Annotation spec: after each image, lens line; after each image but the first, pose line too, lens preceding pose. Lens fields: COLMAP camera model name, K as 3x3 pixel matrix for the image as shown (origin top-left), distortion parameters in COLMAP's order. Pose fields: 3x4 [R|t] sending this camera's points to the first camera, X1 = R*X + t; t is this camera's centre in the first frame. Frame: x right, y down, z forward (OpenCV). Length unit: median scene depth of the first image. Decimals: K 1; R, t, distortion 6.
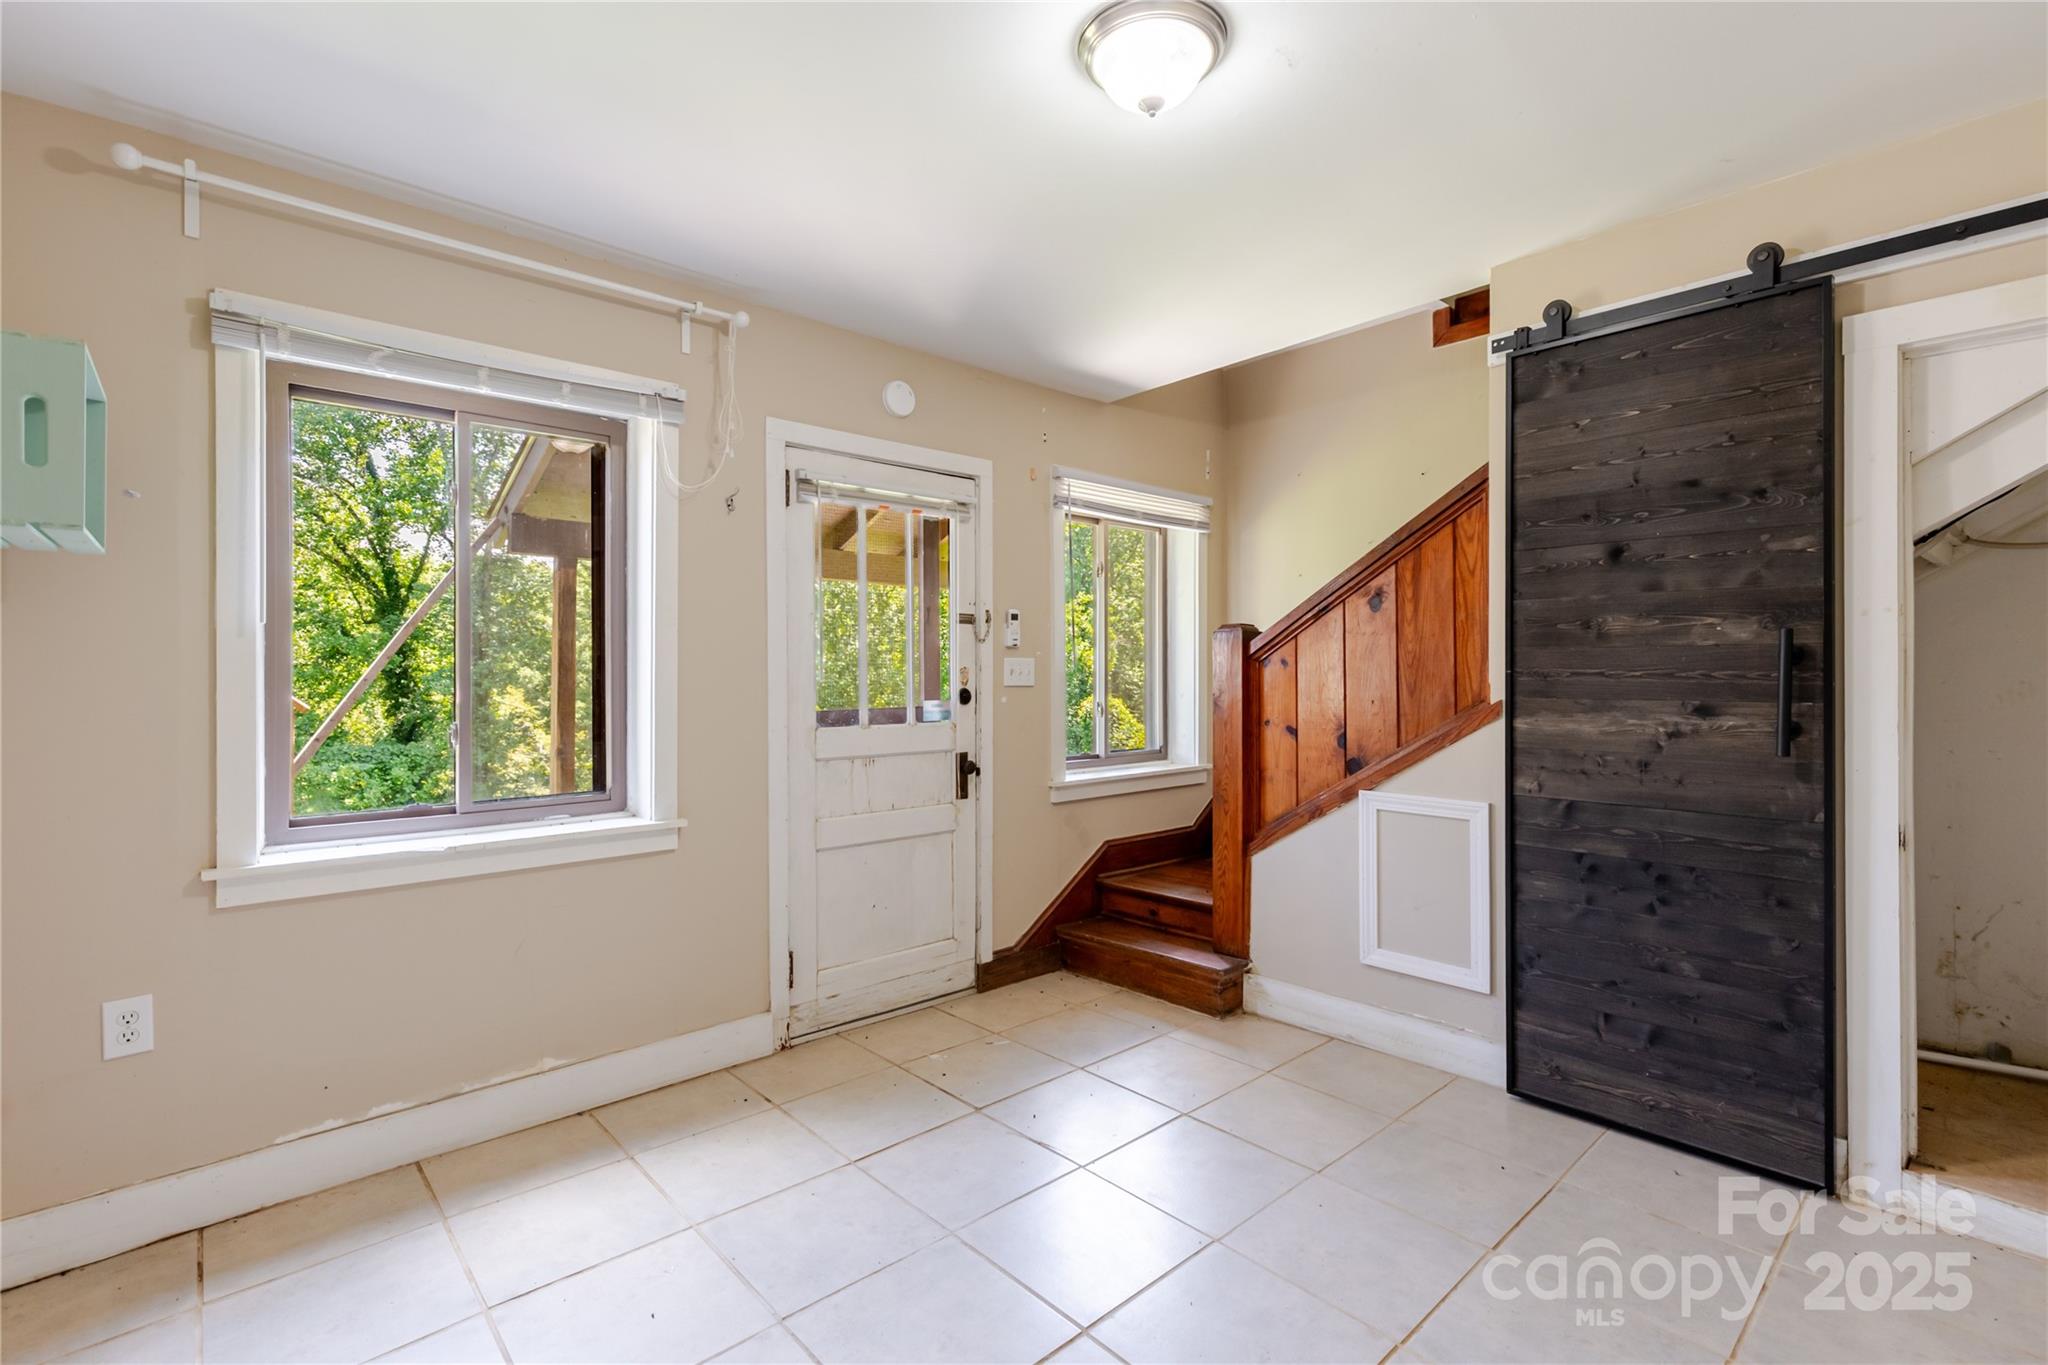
lens RADIAL K [[923.0, 0, 1056.0], [0, 923.0, 666.4], [0, 0, 1]] dist [0.000403, -0.000479]
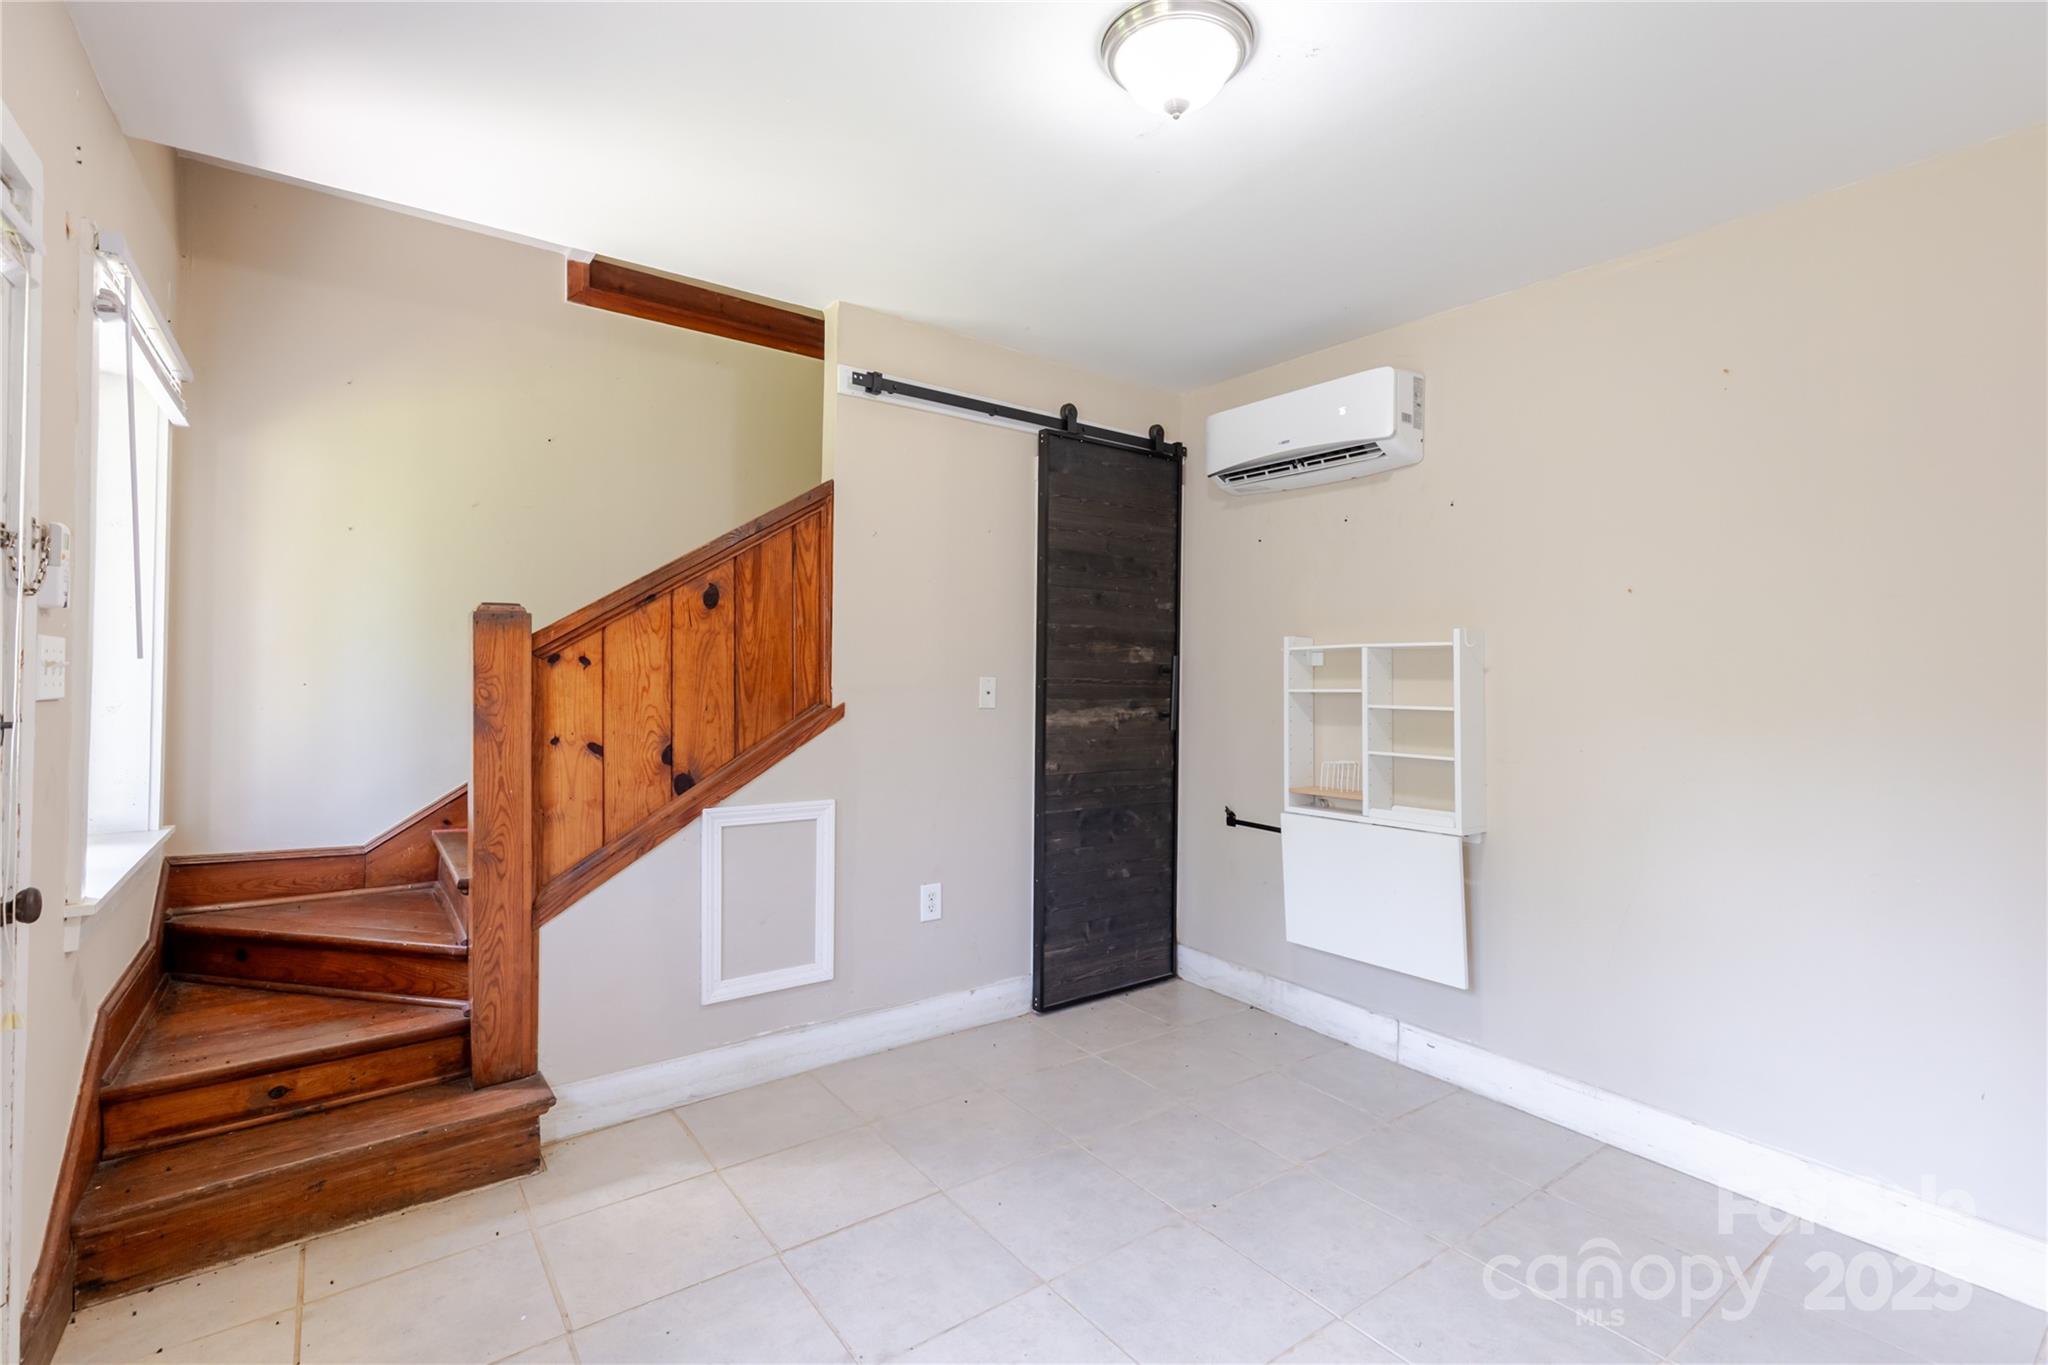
lens RADIAL K [[923.0, 0, 1056.0], [0, 923.0, 666.4], [0, 0, 1]] dist [0.000403, -0.000479]
pose [[0.086519, 0.018998, 0.996069, -0.523828], [-0.019211, 0.999664, -0.017398, 0.007148], [-0.996065, -0.017630, 0.086855, 0.595099]]
